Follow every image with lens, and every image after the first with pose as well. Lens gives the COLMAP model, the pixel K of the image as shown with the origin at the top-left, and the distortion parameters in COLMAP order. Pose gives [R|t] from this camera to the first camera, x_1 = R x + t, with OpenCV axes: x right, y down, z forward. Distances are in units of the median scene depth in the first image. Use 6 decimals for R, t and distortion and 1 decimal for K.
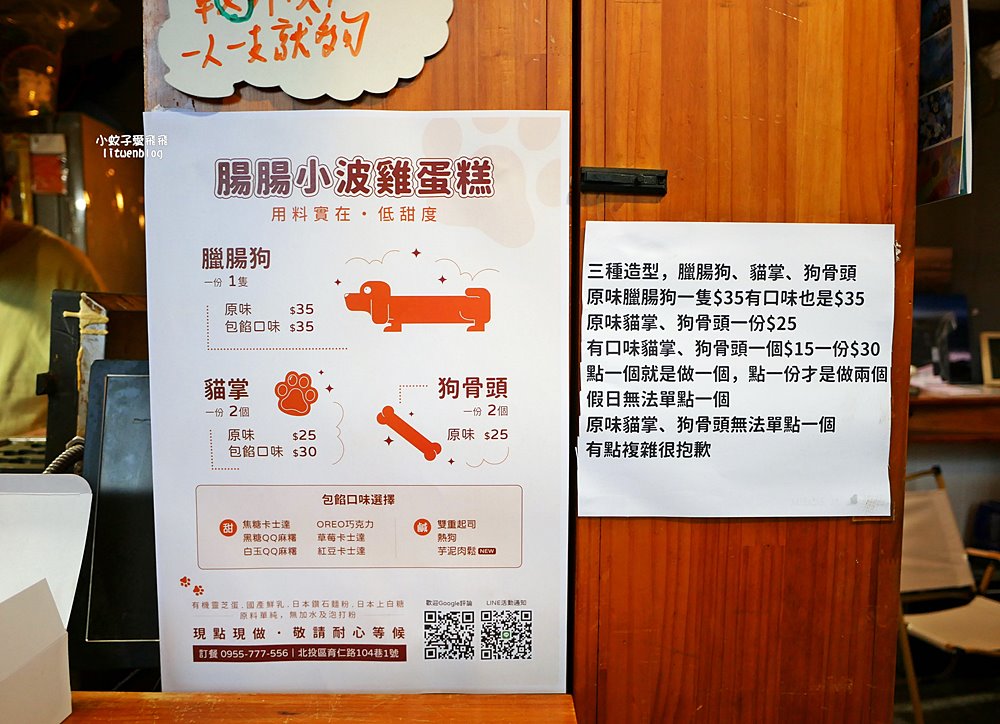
lens RADIAL K [[893.3, 0, 498.7], [0, 893.3, 362.7], [0, 0, 1]] dist [0.001150, 0.009619]
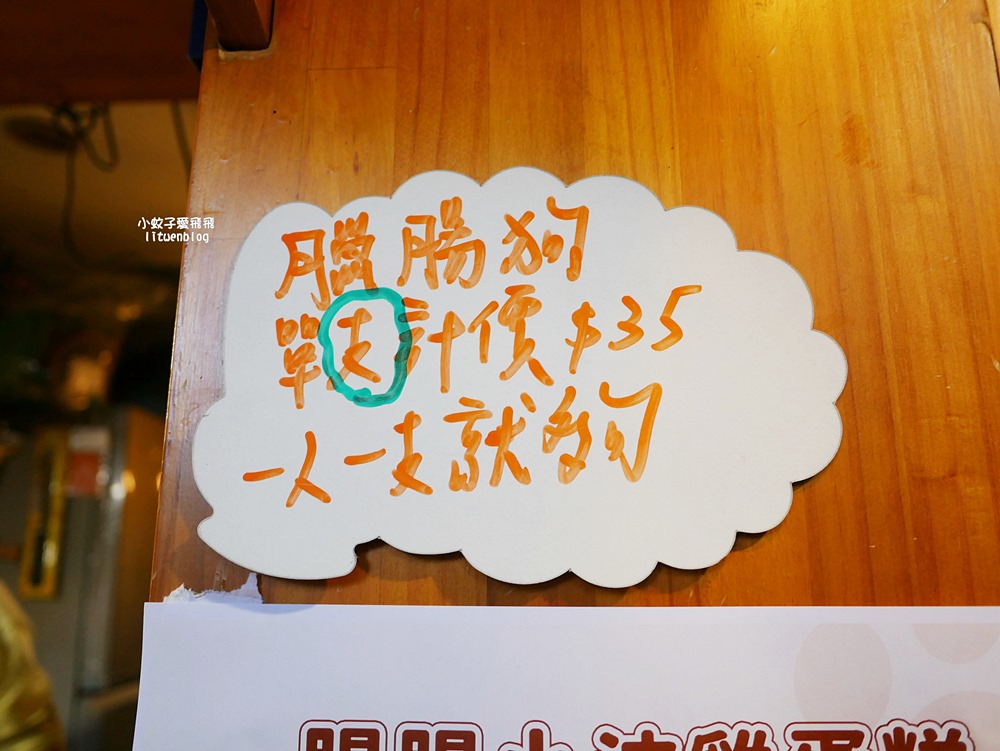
lens RADIAL K [[830.5, 0, 499.8], [0, 830.5, 376.4], [0, 0, 1]] dist [-0.004664, -0.004227]
pose [[0.999511, -0.002671, -0.031169, -0.213198], [-0.005342, 0.967136, -0.254203, -0.288551], [0.030824, 0.254245, 0.966648, 0.590454]]
